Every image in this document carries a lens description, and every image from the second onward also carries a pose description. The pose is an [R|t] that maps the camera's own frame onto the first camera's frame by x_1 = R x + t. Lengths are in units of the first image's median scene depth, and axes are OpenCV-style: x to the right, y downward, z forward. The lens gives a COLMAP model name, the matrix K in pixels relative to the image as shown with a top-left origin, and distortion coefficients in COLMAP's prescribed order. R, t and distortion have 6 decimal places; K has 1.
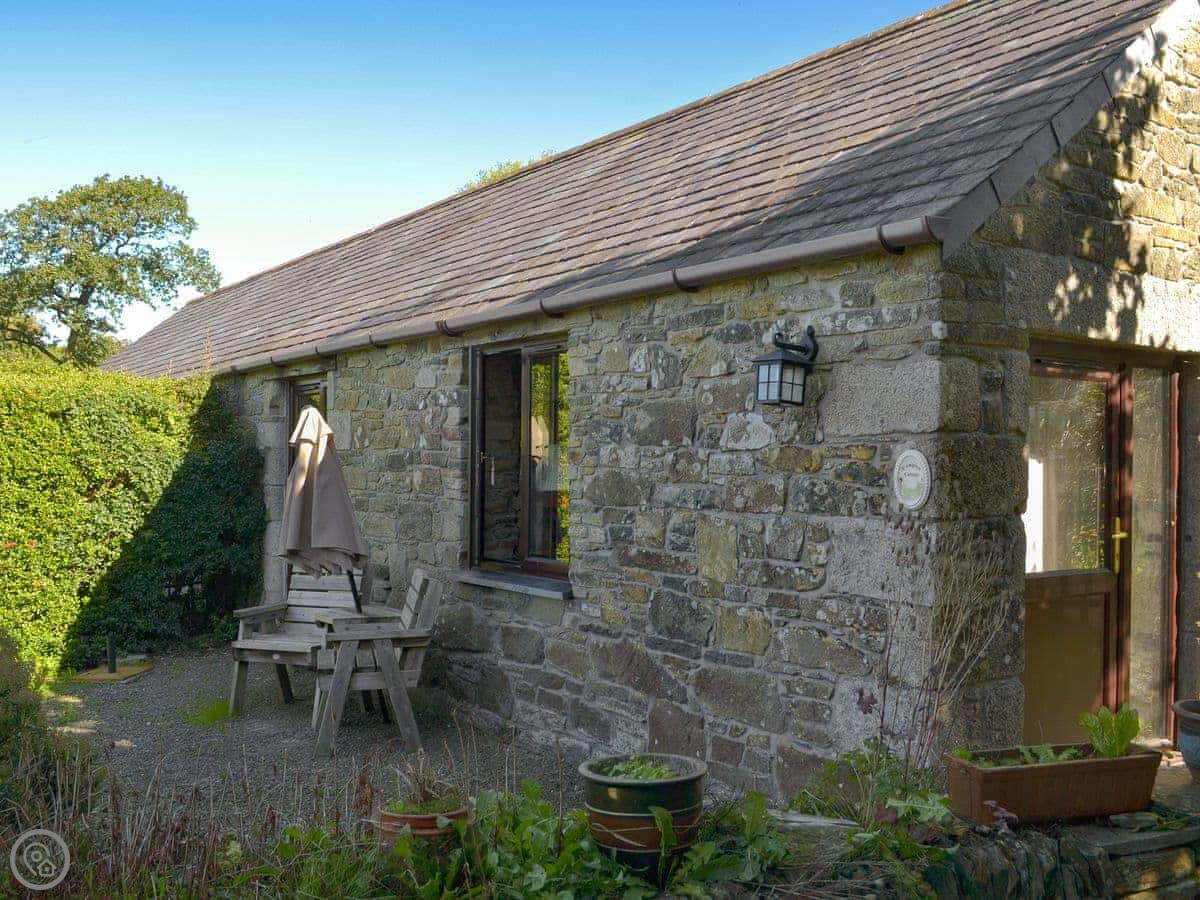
lens RADIAL K [[1115.8, 0, 606.7], [0, 1115.8, 455.3], [0, 0, 1]] dist [-0.082042, 0.000000]
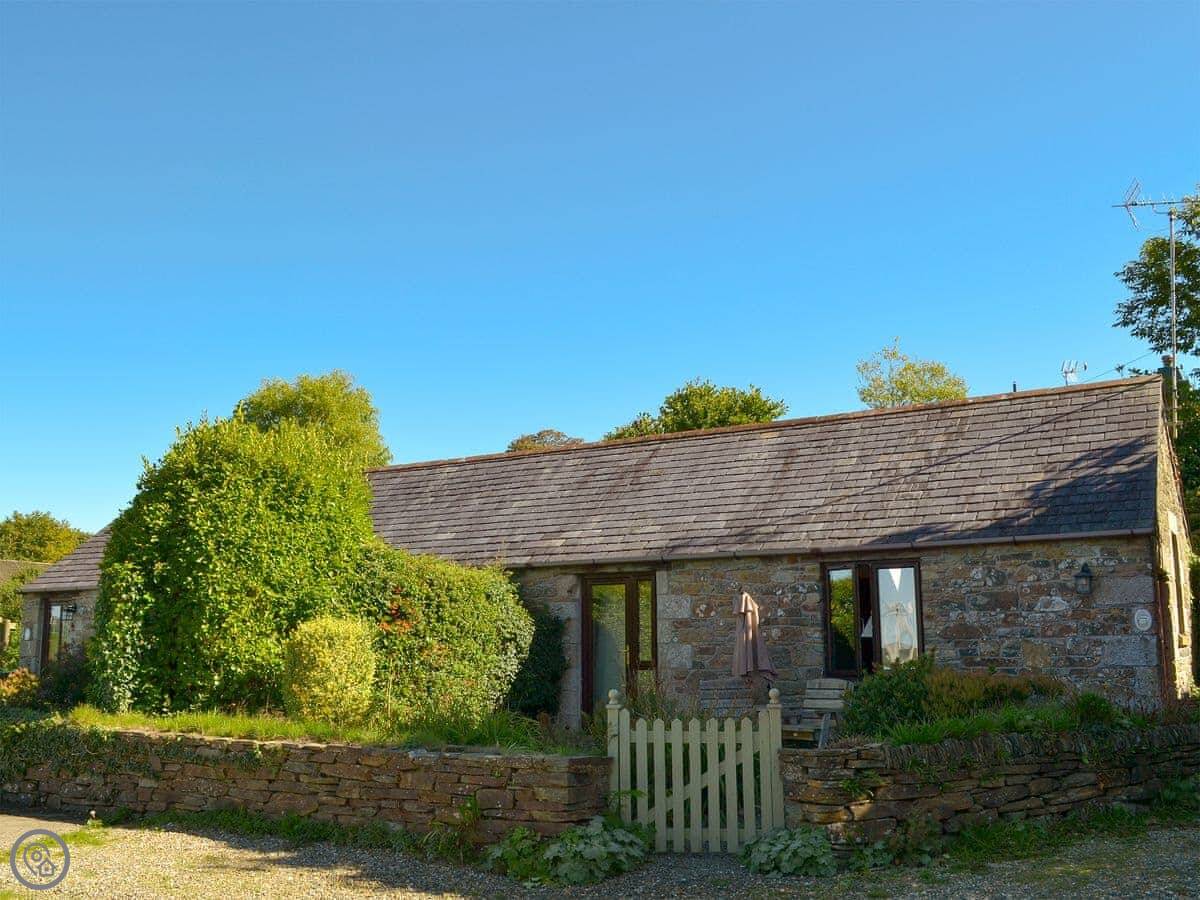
lens RADIAL K [[1115.8, 0, 592.0], [0, 1115.8, 455.3], [0, 0, 1]] dist [-0.082042, 0.000000]
pose [[0.917102, 0.065989, 0.393153, -1.747393], [0.002808, 0.985111, -0.171896, 0.067916], [-0.398642, 0.158750, 0.903262, -0.819011]]
